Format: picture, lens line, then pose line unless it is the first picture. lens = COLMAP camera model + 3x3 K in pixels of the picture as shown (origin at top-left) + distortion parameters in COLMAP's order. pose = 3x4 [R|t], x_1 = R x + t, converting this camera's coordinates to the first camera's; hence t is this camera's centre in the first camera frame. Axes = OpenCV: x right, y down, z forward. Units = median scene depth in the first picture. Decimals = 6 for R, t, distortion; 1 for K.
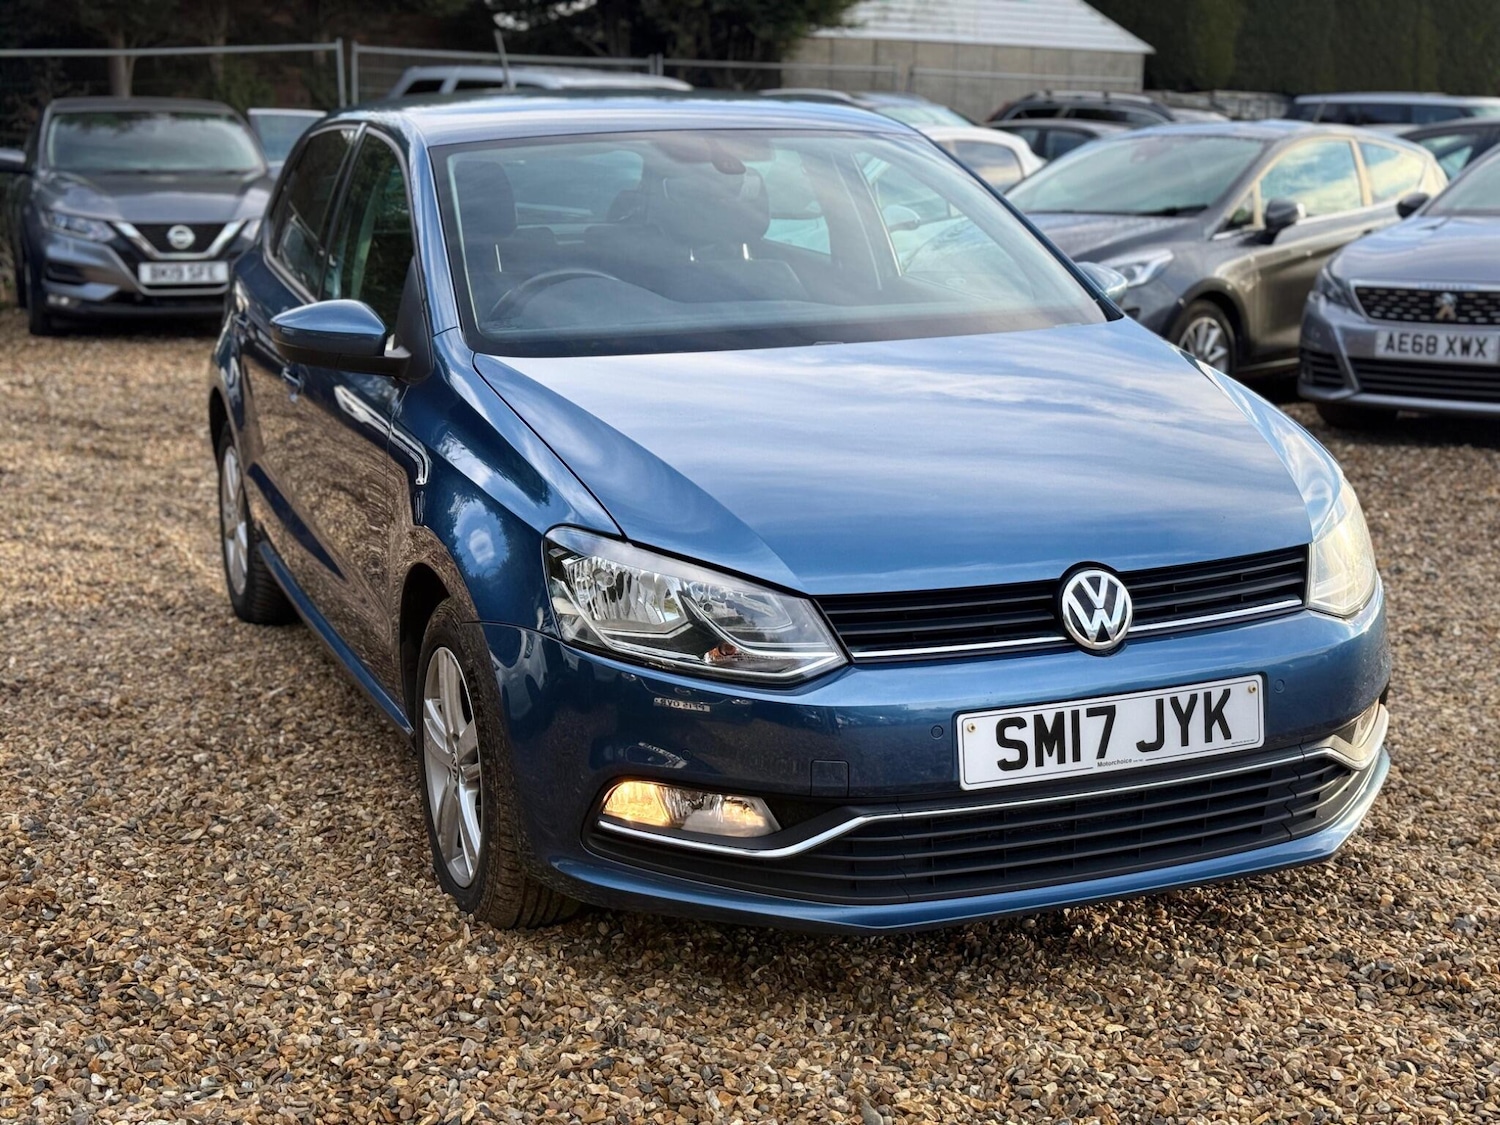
lens RADIAL K [[2370.3, 0, 719.5], [0, 2370.3, 558.1], [0, 0, 1]] dist [0.259535, -0.757940]
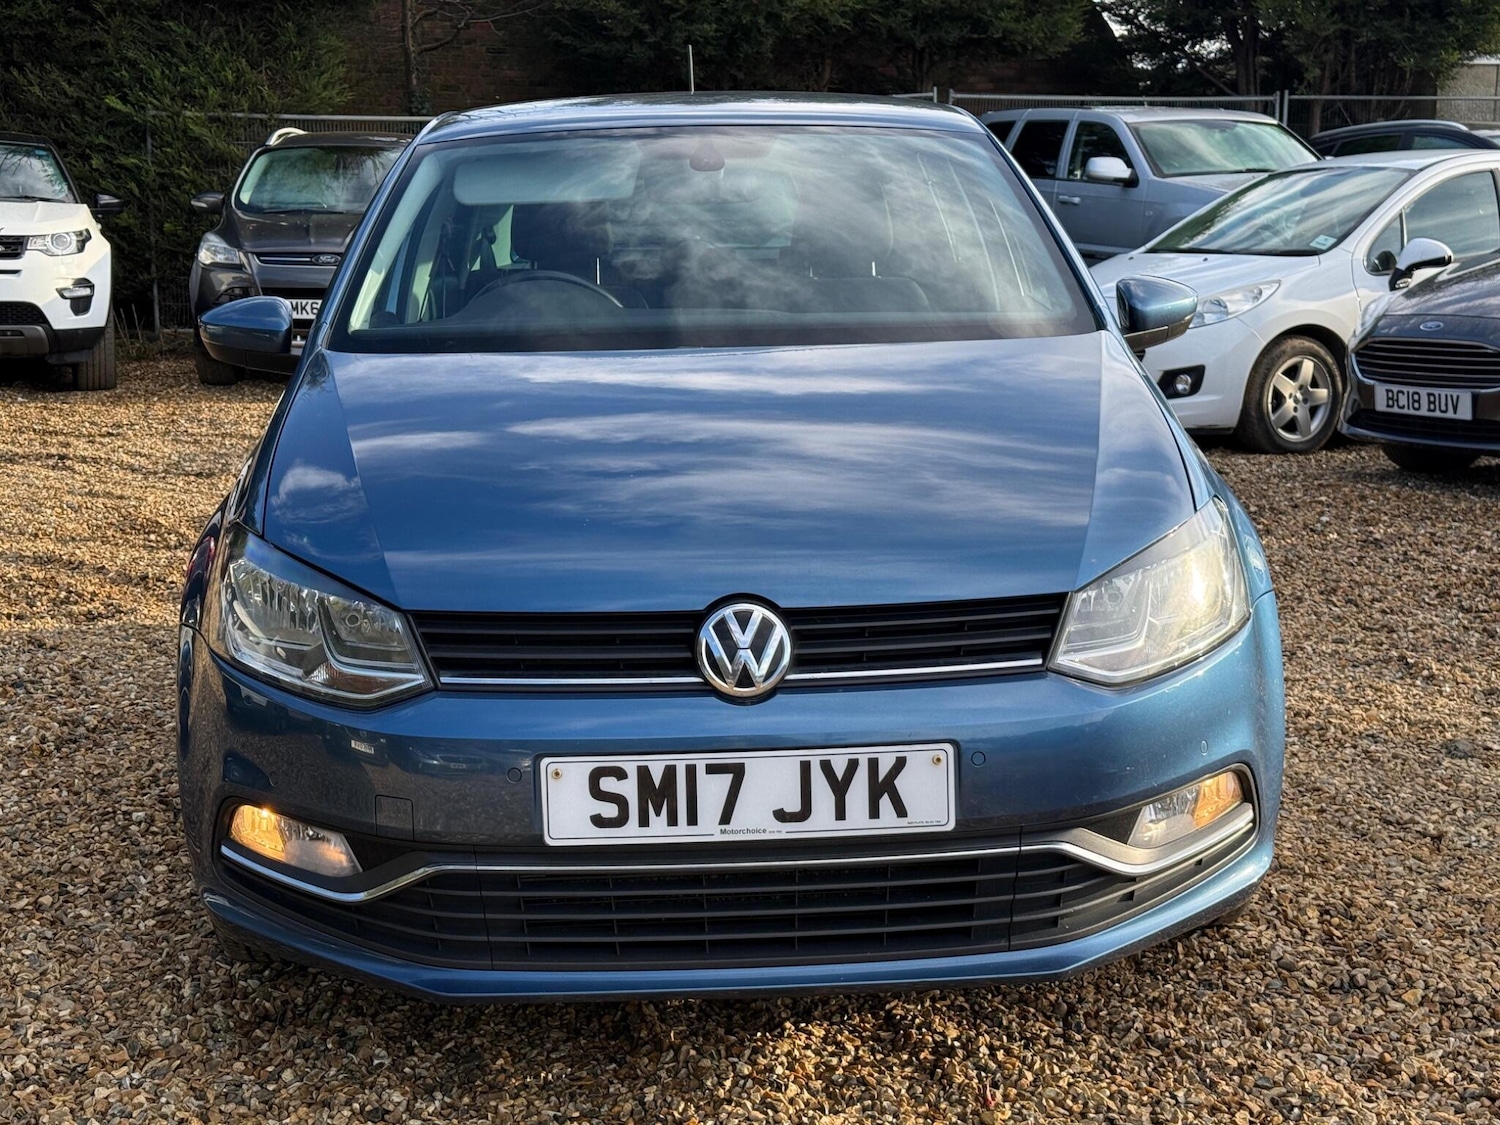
lens RADIAL K [[2370.3, 0, 719.5], [0, 2370.3, 558.1], [0, 0, 1]] dist [0.259535, -0.757940]
pose [[0.940967, 0.058110, -0.333473, 0.432499], [-0.066280, 0.997714, -0.013166, 0.000635], [0.331946, 0.034492, 0.942668, 0.198713]]
